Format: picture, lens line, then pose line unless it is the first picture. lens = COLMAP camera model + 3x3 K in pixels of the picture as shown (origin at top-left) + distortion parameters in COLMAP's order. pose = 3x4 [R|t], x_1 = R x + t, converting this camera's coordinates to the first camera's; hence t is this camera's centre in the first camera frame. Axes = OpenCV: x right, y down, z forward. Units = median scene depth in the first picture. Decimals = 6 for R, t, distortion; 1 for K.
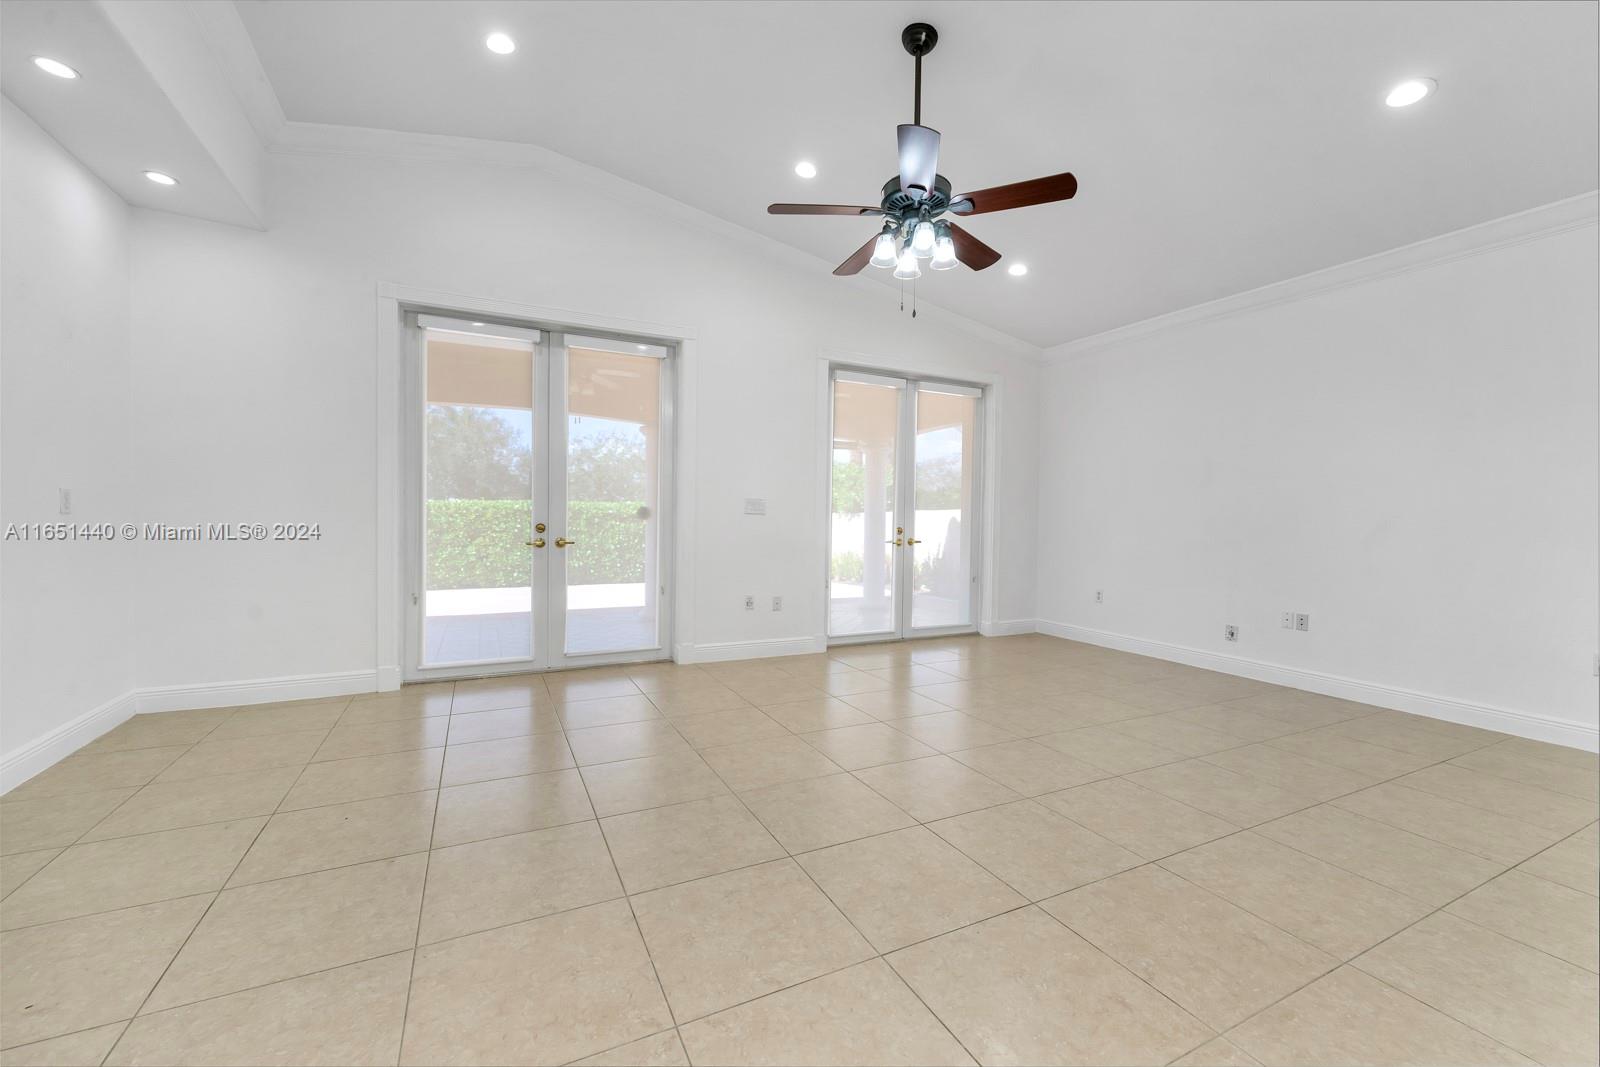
lens RADIAL K [[651.4, 0, 798.8], [0, 651.4, 535.5], [0, 0, 1]] dist [-0.000246, 0.000058]
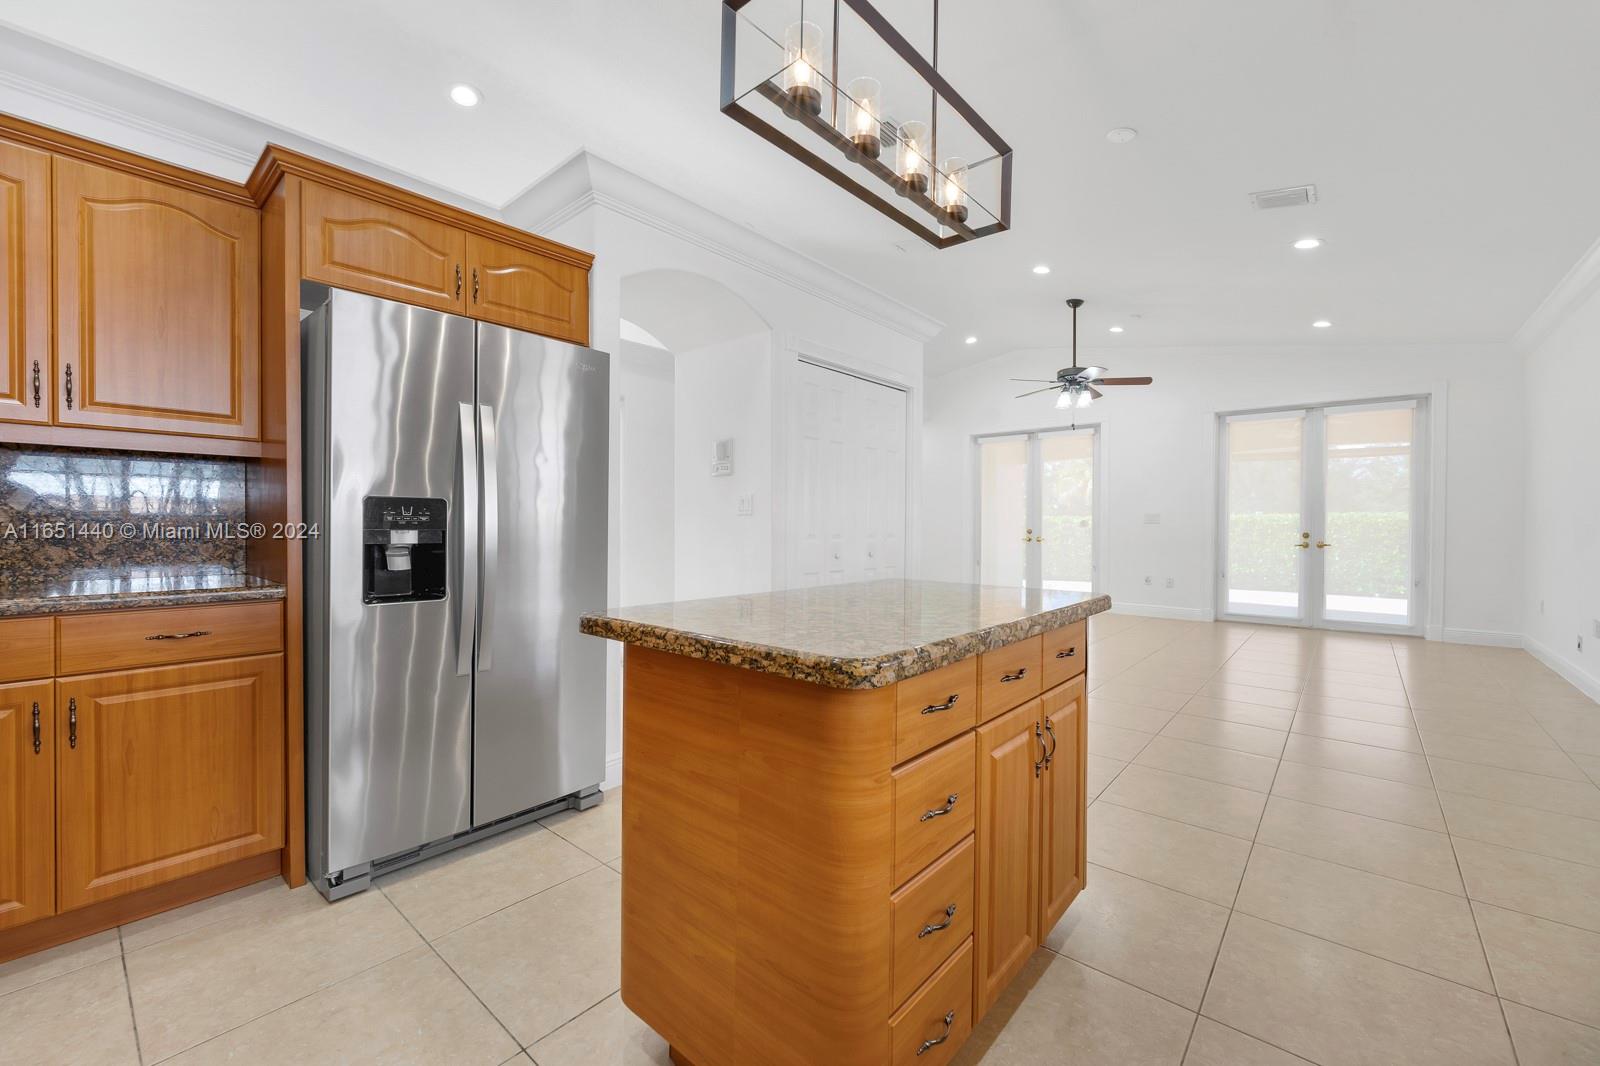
lens RADIAL K [[651.4, 0, 791.5], [0, 651.4, 528.1], [0, 0, 1]] dist [-0.000246, 0.000058]
pose [[0.384718, -0.007313, -0.923005, 0.398074], [-0.024619, 0.999532, -0.018181, 0.010947], [0.922706, 0.029719, 0.384357, -0.148840]]
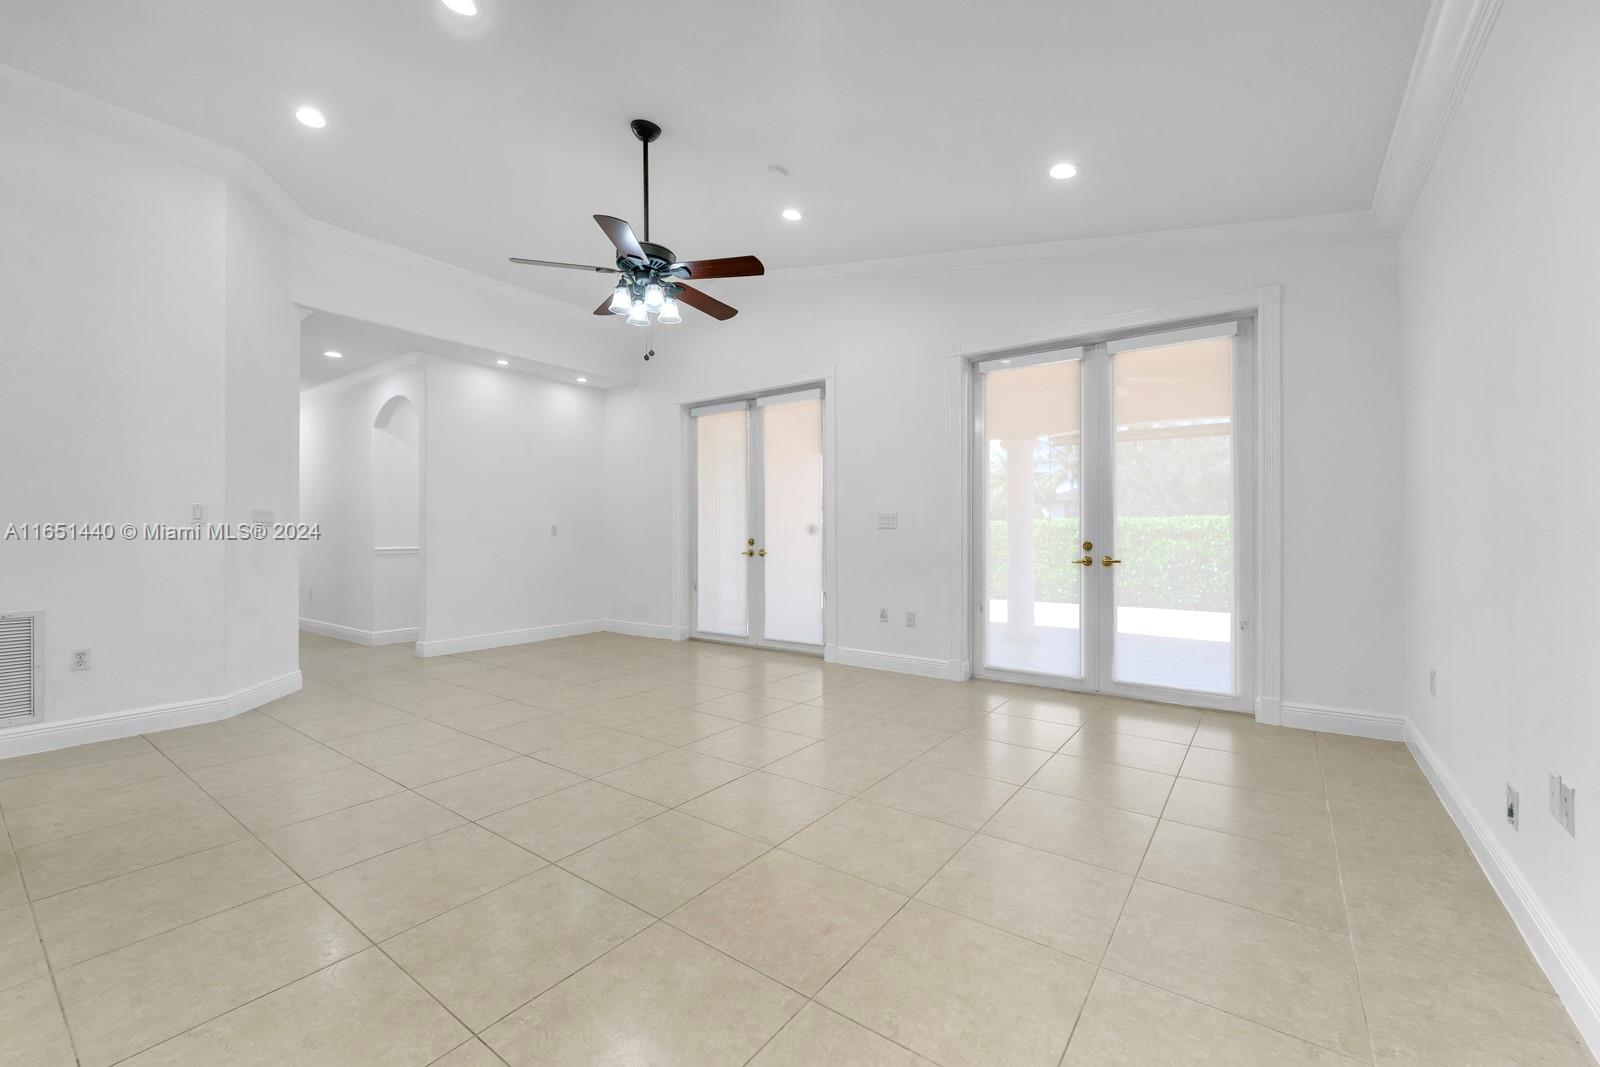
lens RADIAL K [[651.4, 0, 792.5], [0, 651.4, 527.8], [0, 0, 1]] dist [-0.000246, 0.000058]
pose [[0.449902, -0.021039, -0.892830, 0.299555], [-0.016938, 0.999342, -0.032084, 0.000653], [0.892917, 0.029557, 0.449250, 0.157590]]
